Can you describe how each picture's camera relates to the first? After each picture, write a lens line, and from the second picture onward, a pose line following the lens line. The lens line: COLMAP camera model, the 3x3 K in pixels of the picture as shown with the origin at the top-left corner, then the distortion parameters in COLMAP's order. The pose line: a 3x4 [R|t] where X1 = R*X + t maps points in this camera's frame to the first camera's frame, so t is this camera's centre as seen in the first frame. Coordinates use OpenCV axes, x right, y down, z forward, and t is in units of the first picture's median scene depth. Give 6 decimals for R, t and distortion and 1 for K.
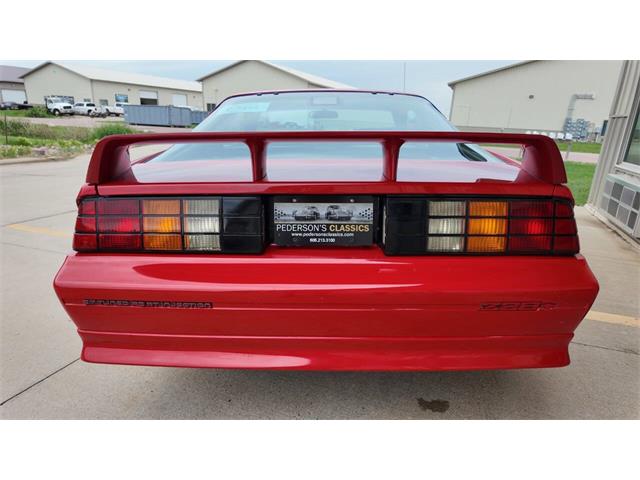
lens RADIAL K [[390.6, 0, 320.0], [0, 390.6, 240.0], [0, 0, 1]] dist [0.018467, -0.002471]
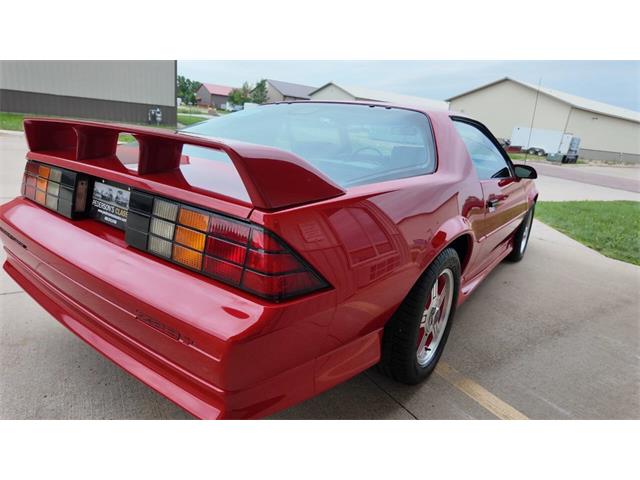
lens RADIAL K [[390.6, 0, 320.0], [0, 390.6, 240.0], [0, 0, 1]] dist [0.018467, -0.002471]
pose [[0.826532, 0.220053, -0.518093, 1.101830], [-0.243269, 0.969668, 0.023758, -0.117155], [0.507607, 0.106399, 0.854994, 0.346514]]
